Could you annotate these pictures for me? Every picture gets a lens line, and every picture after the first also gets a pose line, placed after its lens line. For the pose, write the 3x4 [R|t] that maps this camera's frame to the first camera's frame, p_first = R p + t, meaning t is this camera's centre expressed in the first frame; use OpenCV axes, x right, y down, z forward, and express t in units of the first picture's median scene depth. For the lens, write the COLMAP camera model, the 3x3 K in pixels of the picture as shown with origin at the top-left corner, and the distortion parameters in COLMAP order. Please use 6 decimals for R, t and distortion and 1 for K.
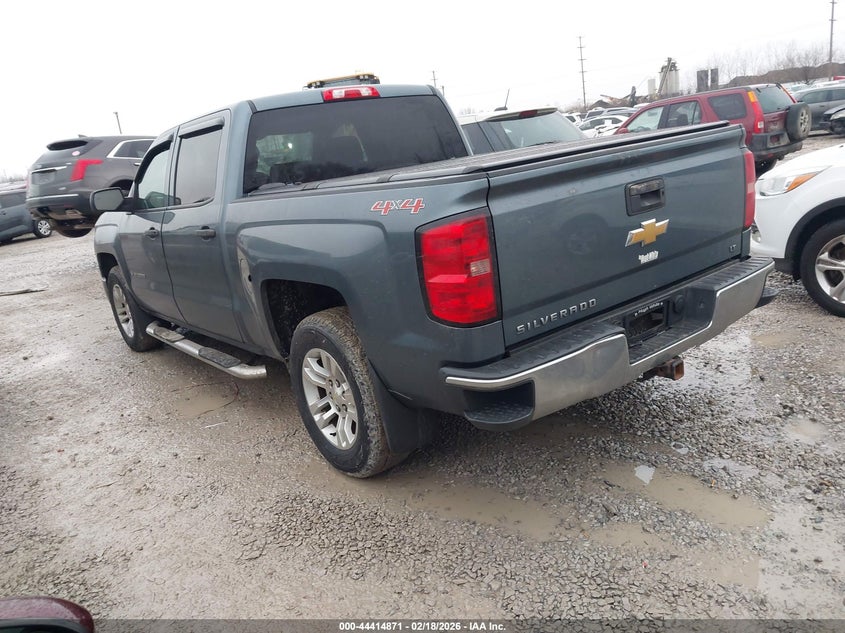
lens RADIAL K [[666.9, 0, 417.9], [0, 666.9, 330.4], [0, 0, 1]] dist [-0.005368, -0.002728]
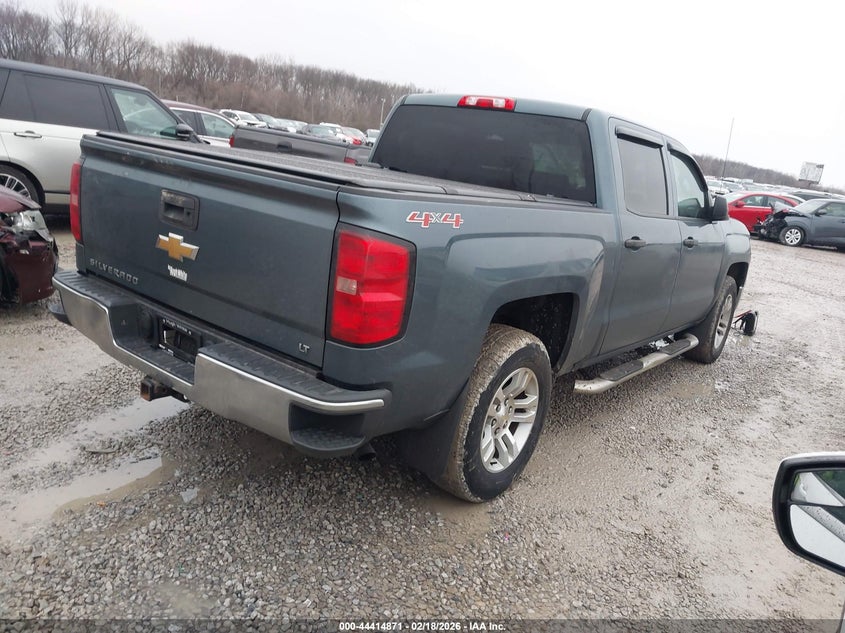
lens RADIAL K [[656.8, 0, 422.5], [0, 656.8, 316.5], [0, 0, 1]] dist [0.001124, 0.000008]
pose [[0.250154, 0.402524, -0.880567, 1.267258], [-0.425636, 0.862605, 0.273397, -0.455810], [0.869630, 0.306409, 0.387113, 0.943521]]
